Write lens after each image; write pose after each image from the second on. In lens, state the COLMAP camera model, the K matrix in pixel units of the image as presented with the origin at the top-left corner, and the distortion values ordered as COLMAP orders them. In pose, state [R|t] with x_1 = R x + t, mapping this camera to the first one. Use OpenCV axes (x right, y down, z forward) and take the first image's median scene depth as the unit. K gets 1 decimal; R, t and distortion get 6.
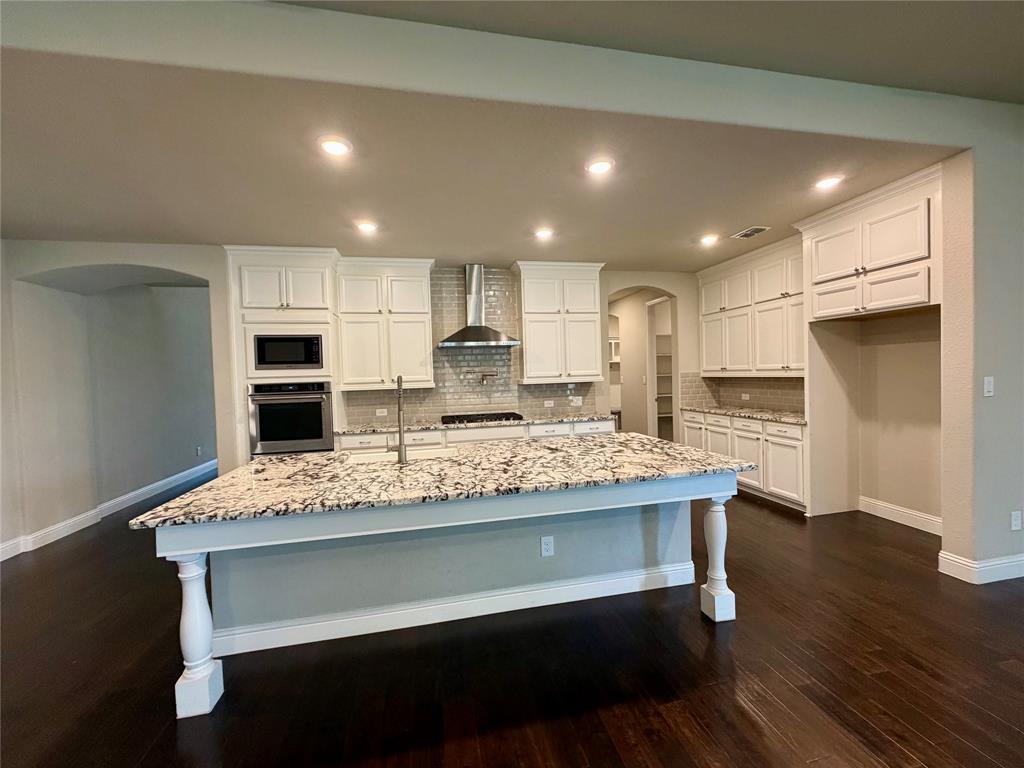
lens RADIAL K [[411.2, 0, 512.0], [0, 411.2, 384.0], [0, 0, 1]] dist [0.001927, 0.000261]
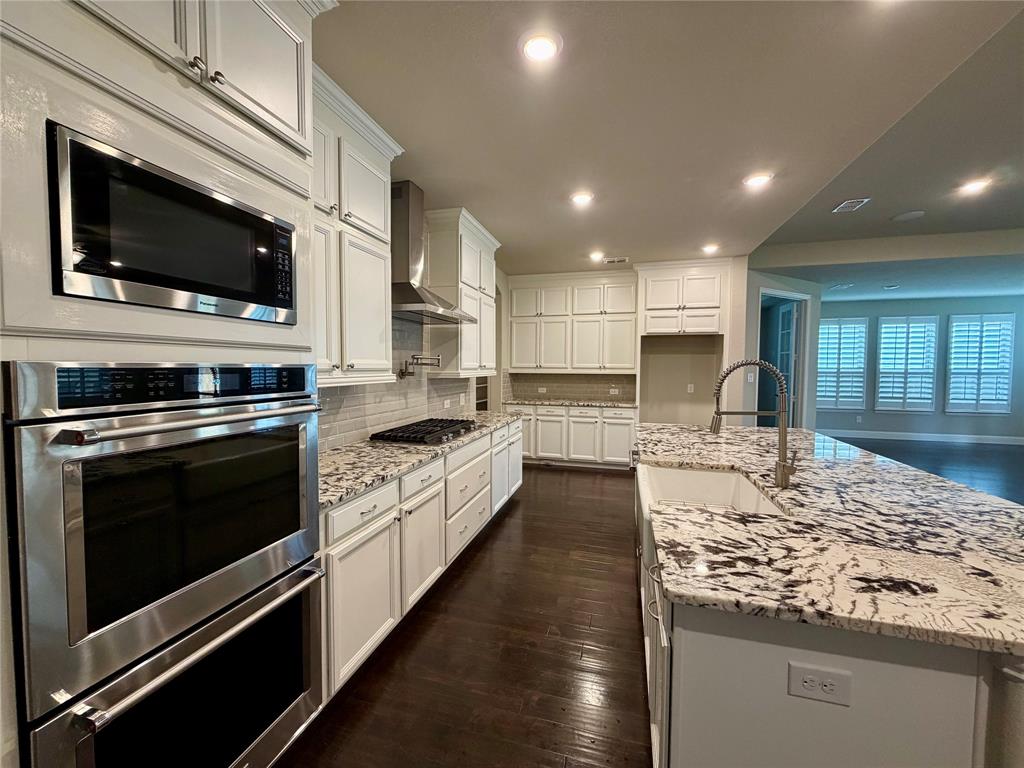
lens RADIAL K [[411.2, 0, 512.0], [0, 411.2, 384.0], [0, 0, 1]] dist [0.001927, 0.000261]
pose [[0.452779, -0.004934, 0.891609, -1.080363], [0.001783, 0.999988, 0.004628, 0.015225], [-0.891621, -0.000506, 0.452782, 1.087729]]
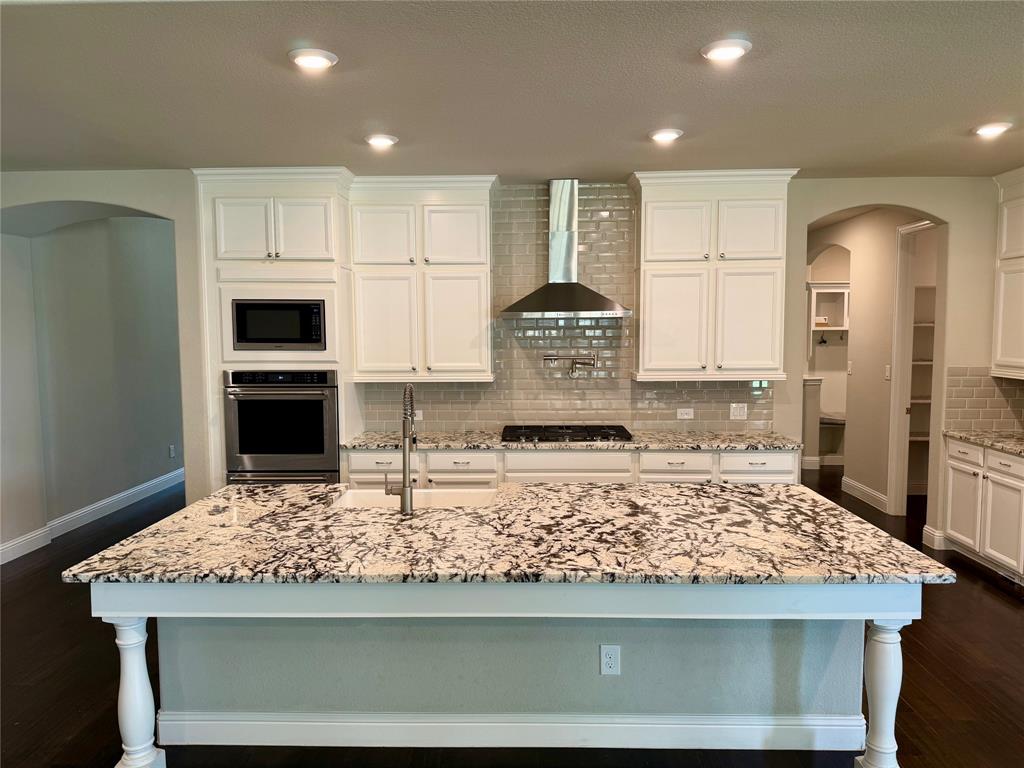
lens RADIAL K [[726.3, 0, 512.0], [0, 726.3, 384.0], [0, 0, 1]] dist [0.086273, -0.113754]
pose [[0.971799, 0.042507, -0.231947, 0.178999], [-0.028669, 0.997620, 0.062709, -0.104276], [0.234061, -0.054291, 0.970705, -0.135166]]
